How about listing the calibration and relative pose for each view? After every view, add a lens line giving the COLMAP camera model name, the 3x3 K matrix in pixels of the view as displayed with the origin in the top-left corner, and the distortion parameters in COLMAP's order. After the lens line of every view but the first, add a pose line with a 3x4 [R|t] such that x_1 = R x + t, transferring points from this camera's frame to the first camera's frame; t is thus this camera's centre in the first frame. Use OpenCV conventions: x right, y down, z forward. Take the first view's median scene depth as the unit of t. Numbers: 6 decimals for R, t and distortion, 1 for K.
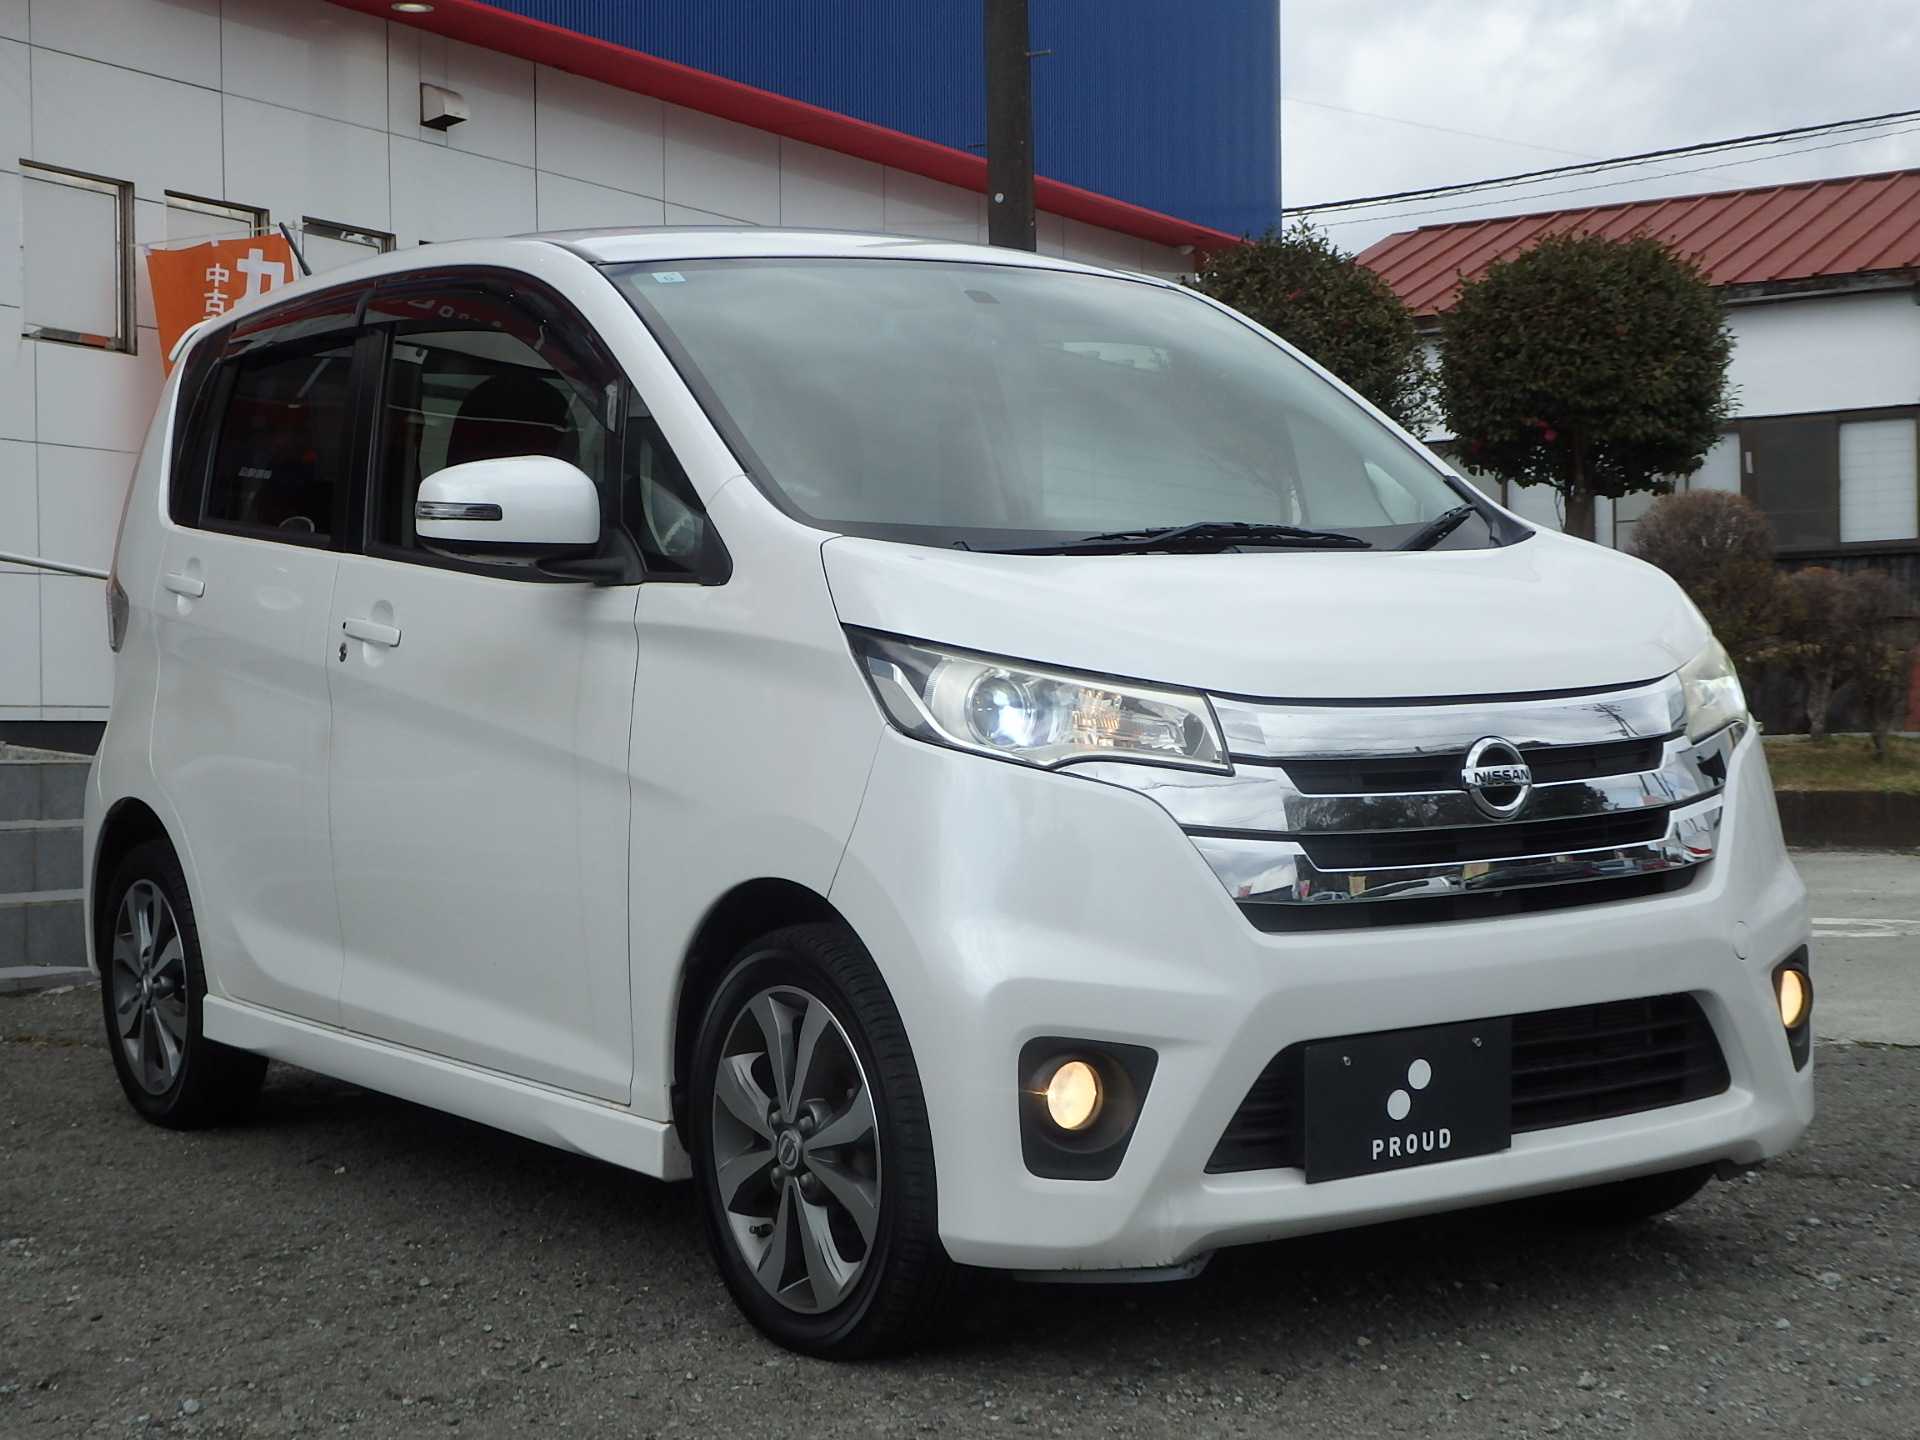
lens RADIAL K [[3030.1, 0, 960.0], [0, 3030.1, 720.0], [0, 0, 1]] dist [-0.250147, 1.810676]
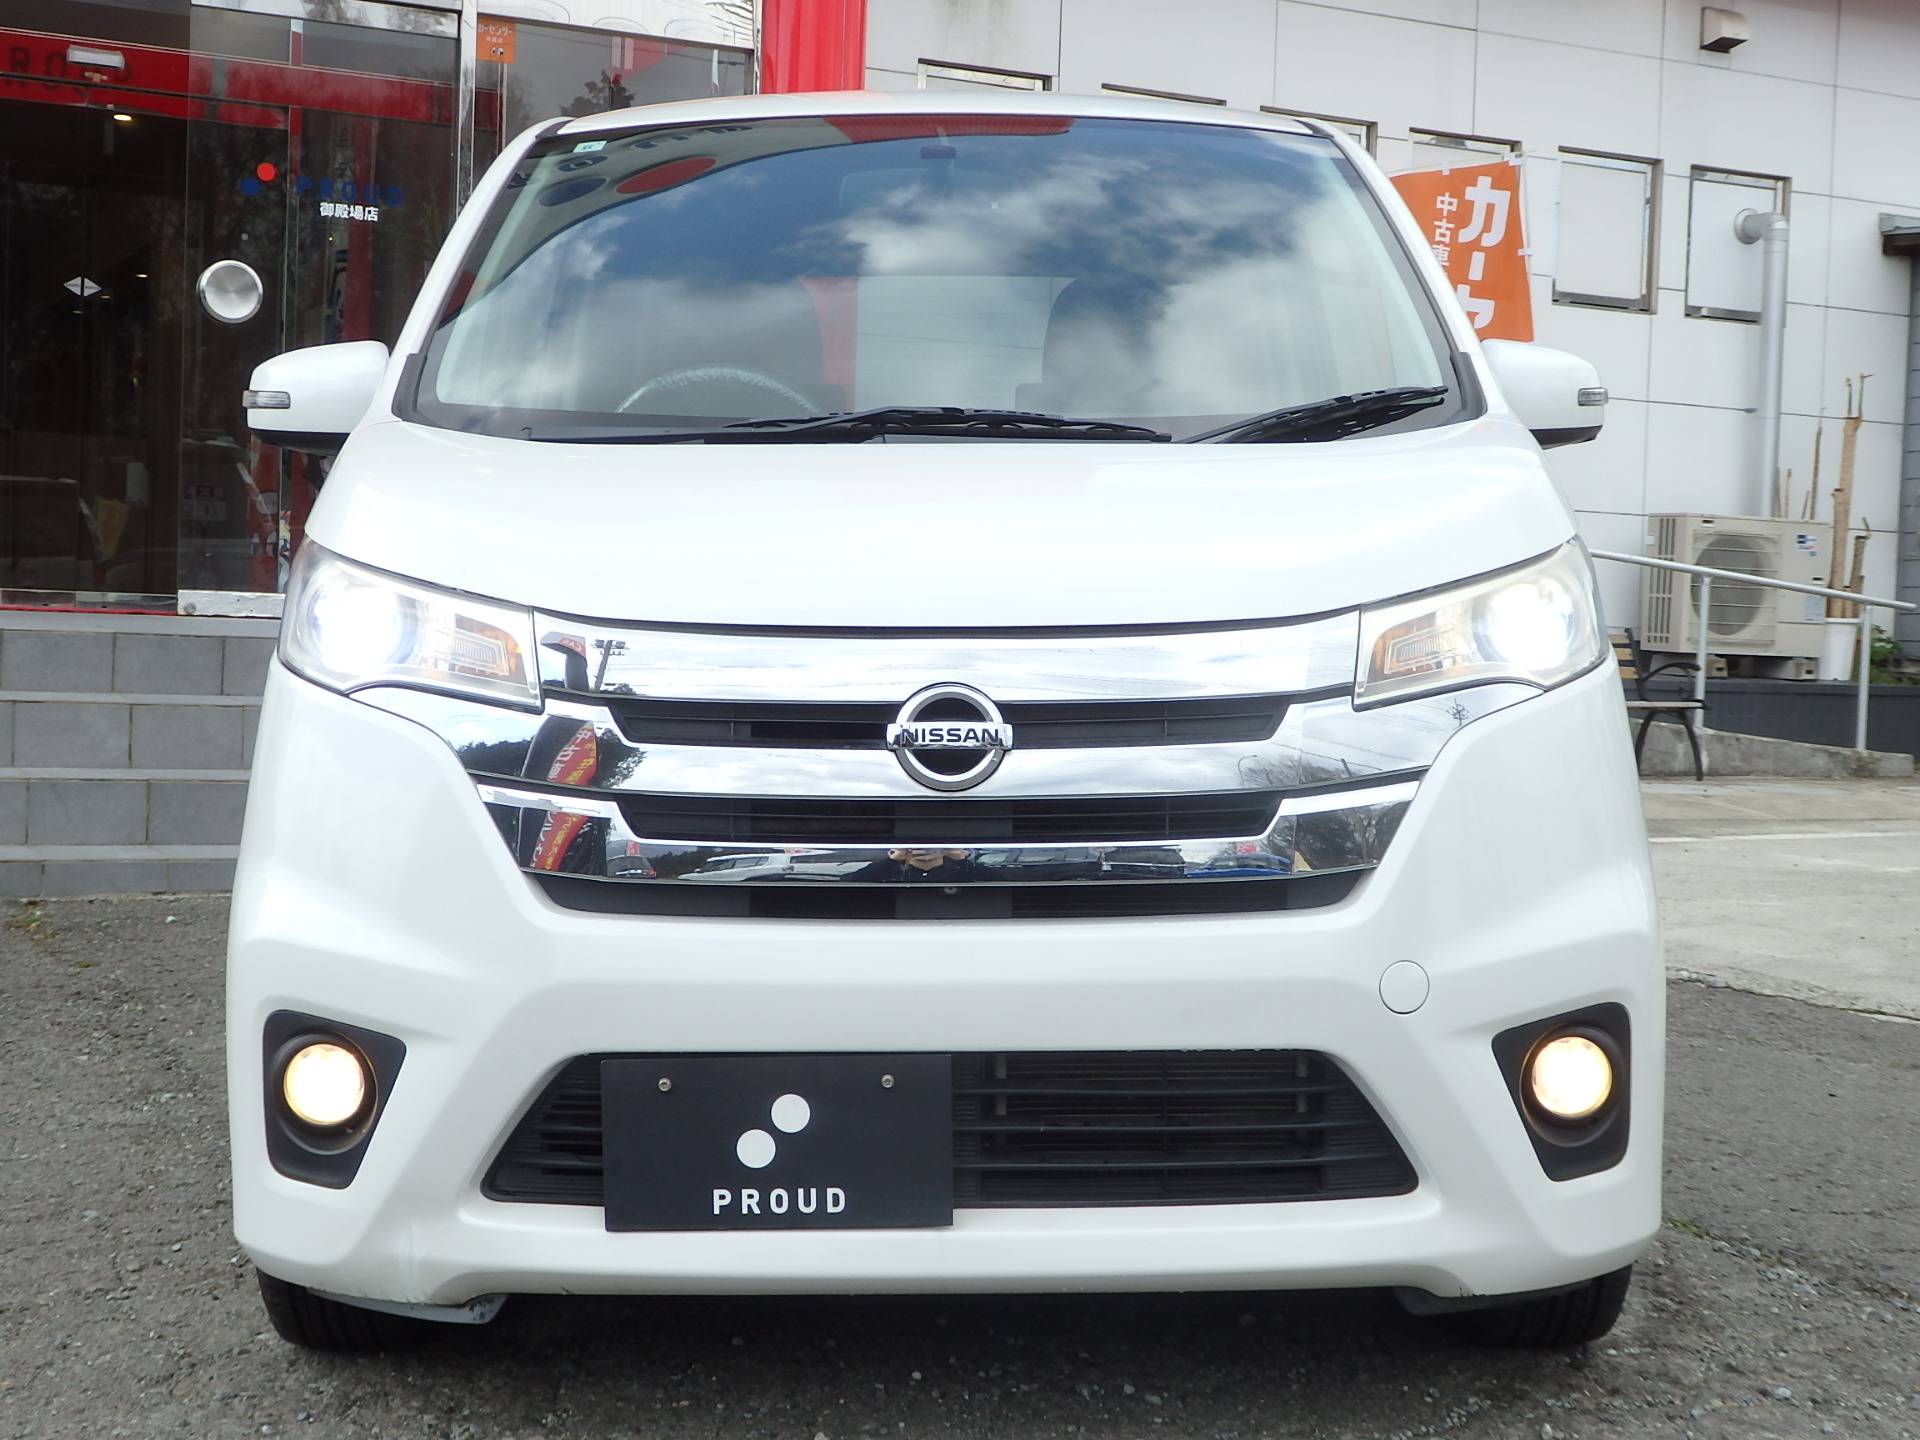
lens RADIAL K [[2724.8, 0, 960.0], [0, 2724.8, 720.0], [0, 0, 1]] dist [-0.008309, -0.098638]
pose [[0.846340, 0.054510, -0.529847, 0.529612], [-0.036391, 0.998343, 0.044579, -0.015403], [0.531399, -0.018447, 0.846921, 0.411341]]
